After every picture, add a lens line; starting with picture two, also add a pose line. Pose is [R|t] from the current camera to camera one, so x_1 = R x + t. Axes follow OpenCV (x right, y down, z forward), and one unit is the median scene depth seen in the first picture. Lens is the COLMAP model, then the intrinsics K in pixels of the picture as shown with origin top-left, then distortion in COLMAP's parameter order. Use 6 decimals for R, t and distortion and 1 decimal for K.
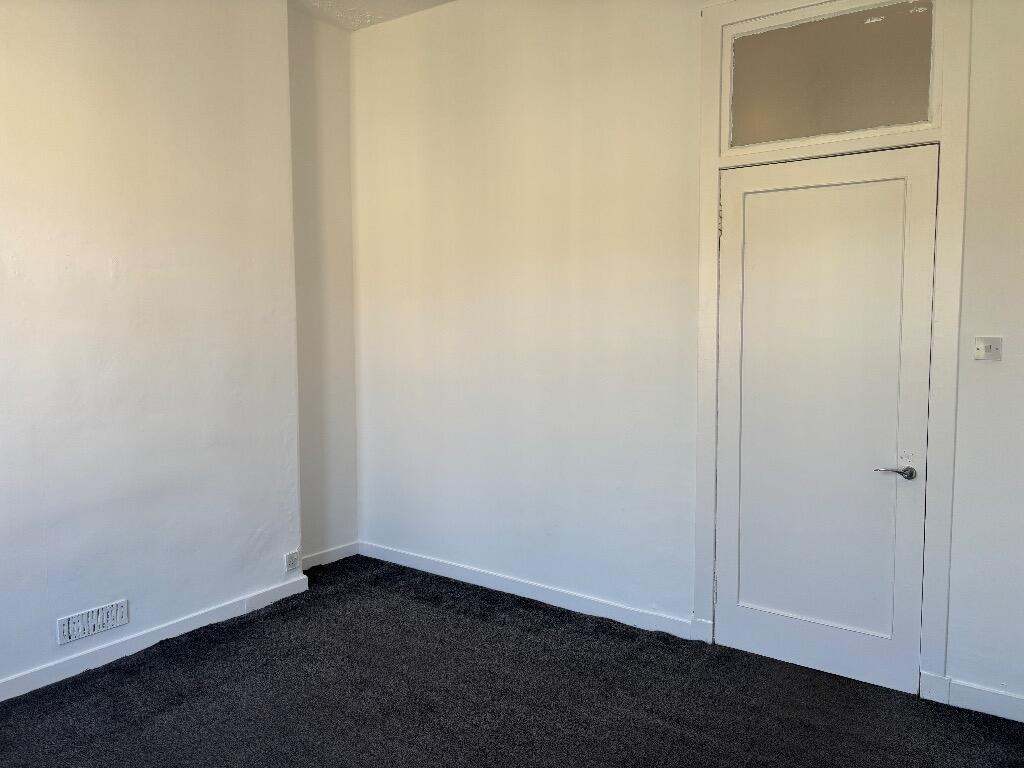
lens RADIAL K [[795.4, 0, 509.6], [0, 795.4, 384.5], [0, 0, 1]] dist [0.026302, -0.012068]
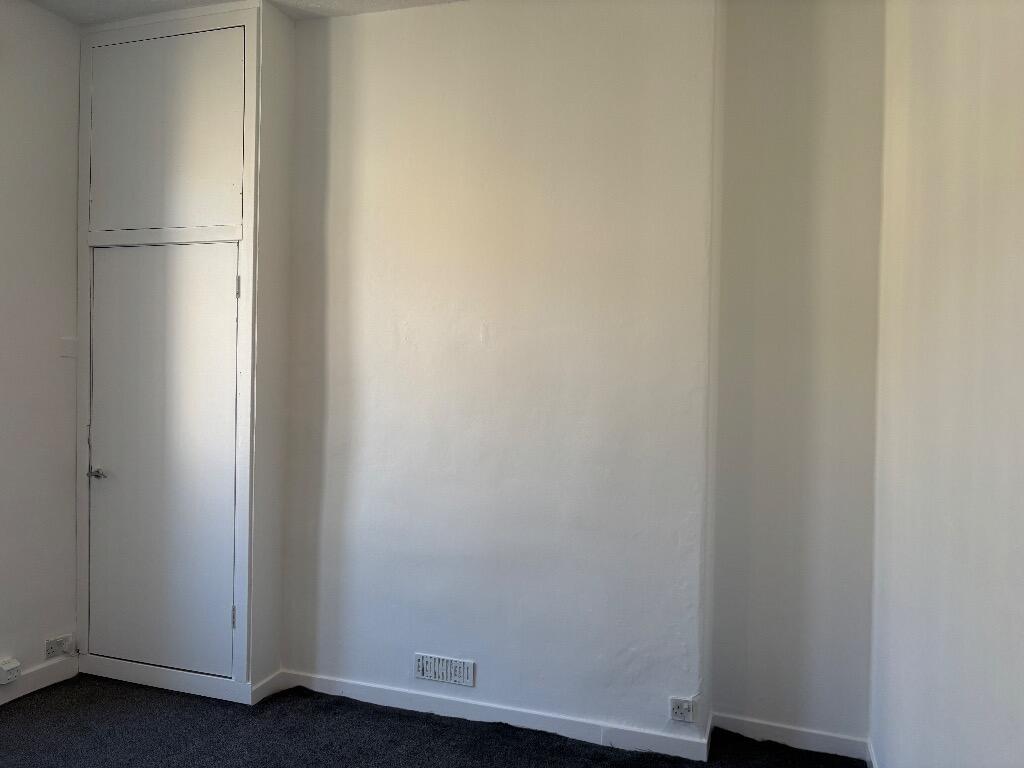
lens RADIAL K [[795.4, 0, 501.8], [0, 795.4, 387.9], [0, 0, 1]] dist [0.026302, -0.012068]
pose [[0.254586, 0.010692, -0.966991, 0.491187], [-0.099949, 0.994875, -0.015314, -0.059464], [0.961871, 0.100548, 0.254350, 0.757931]]
